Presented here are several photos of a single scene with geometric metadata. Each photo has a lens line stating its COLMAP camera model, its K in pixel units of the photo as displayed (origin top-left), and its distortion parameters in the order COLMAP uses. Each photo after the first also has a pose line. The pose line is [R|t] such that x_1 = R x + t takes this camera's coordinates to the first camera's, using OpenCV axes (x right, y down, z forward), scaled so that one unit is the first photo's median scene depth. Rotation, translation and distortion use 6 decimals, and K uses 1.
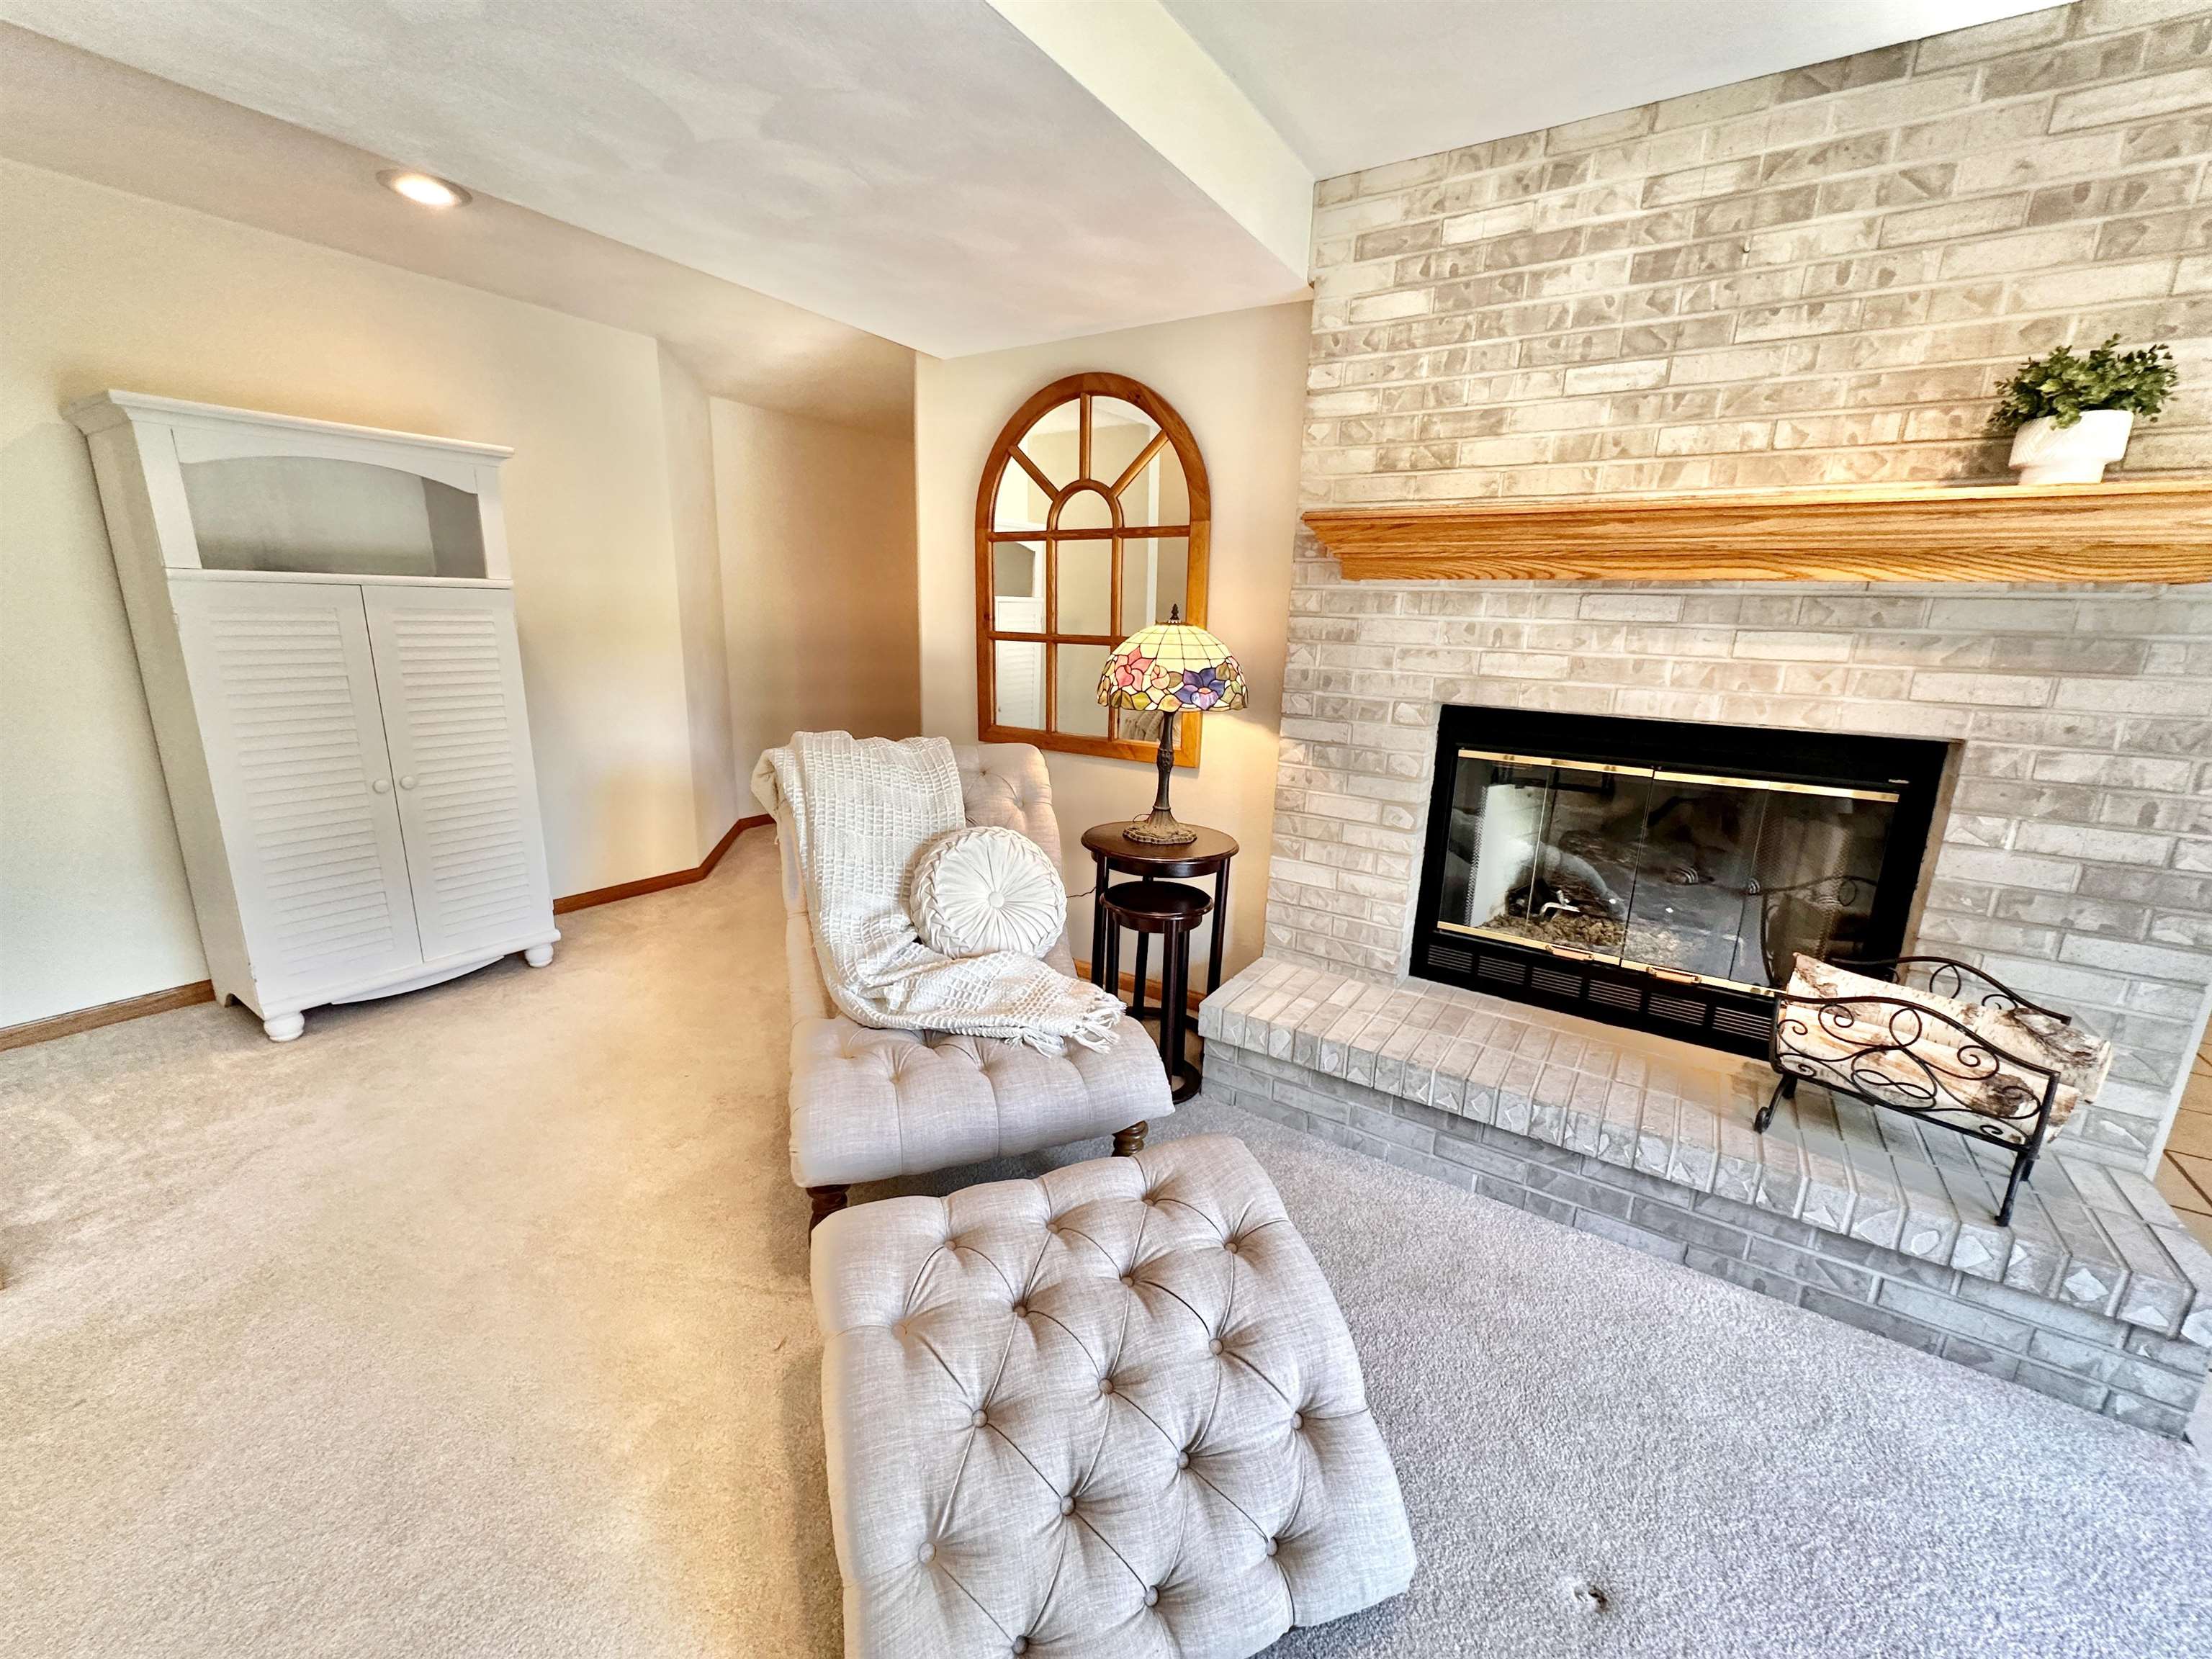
lens RADIAL K [[885.5, 0, 1107.3], [0, 885.5, 829.4], [0, 0, 1]] dist [-0.000363, 0.000107]
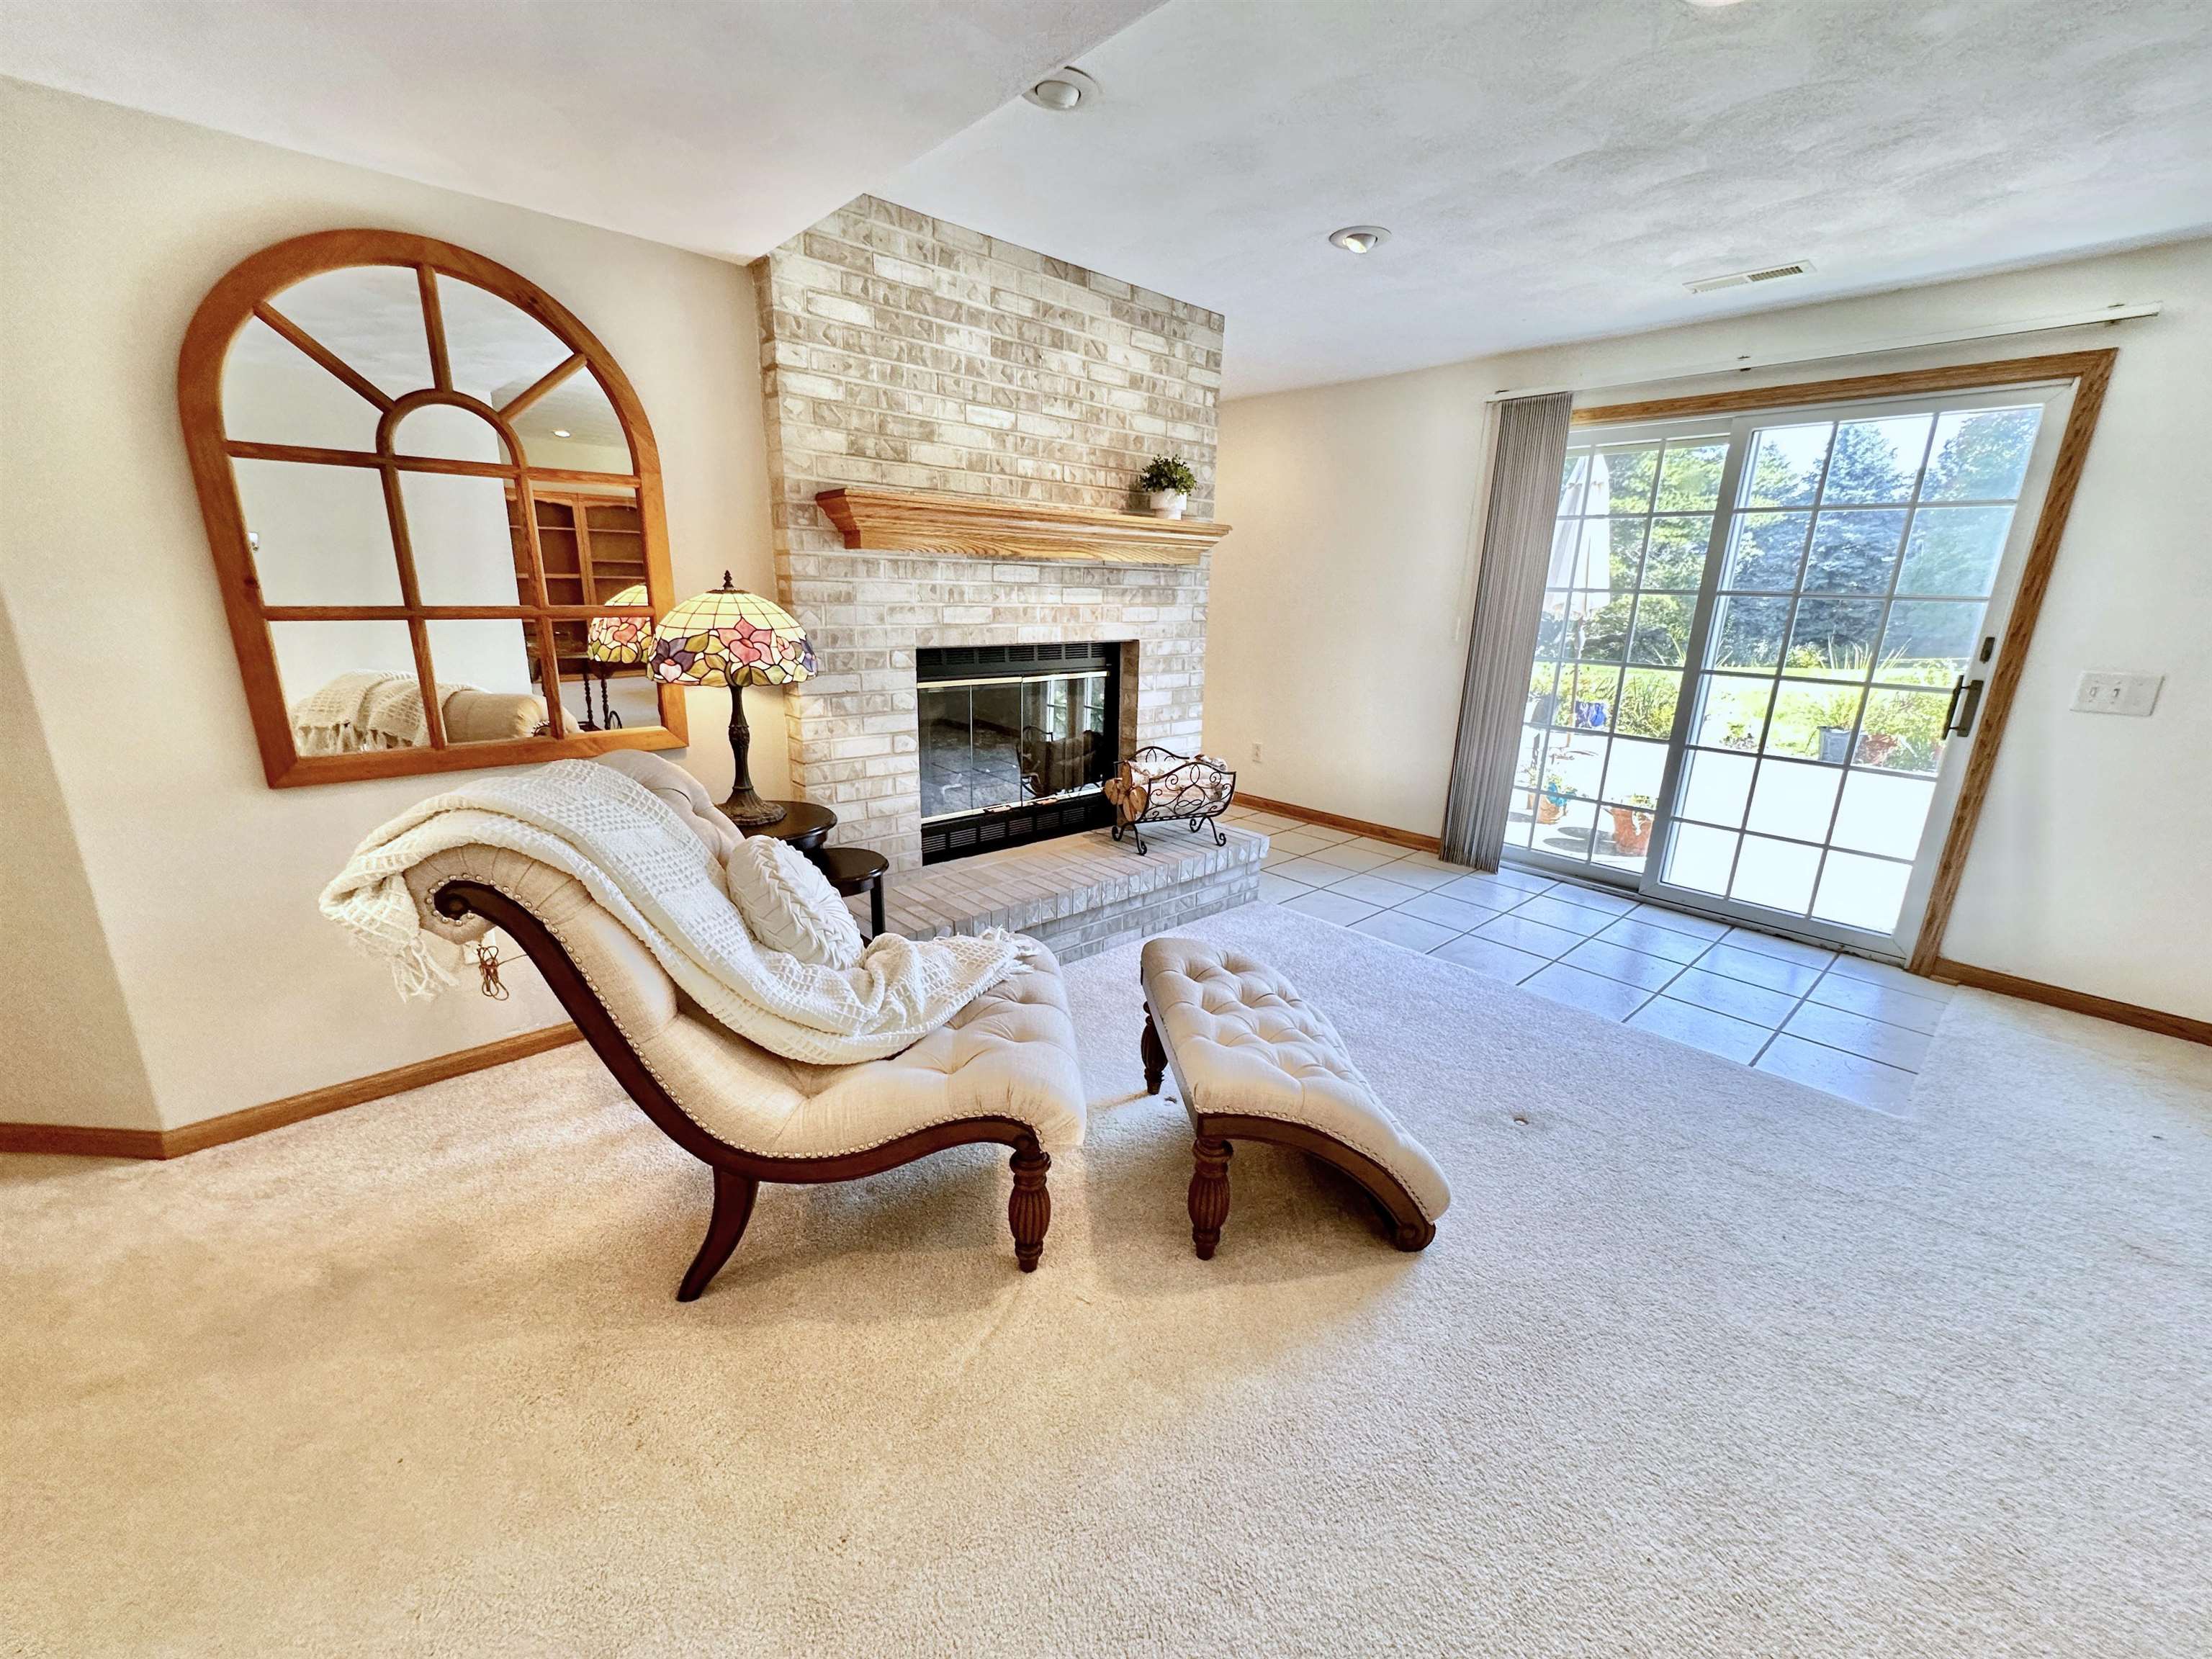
lens RADIAL K [[885.5, 0, 1107.3], [0, 885.5, 829.4], [0, 0, 1]] dist [-0.000363, 0.000107]
pose [[0.248435, -0.282132, 0.926651, -0.866124], [0.210021, 0.949575, 0.232805, -0.142525], [-0.945606, 0.136780, 0.295161, 0.424046]]
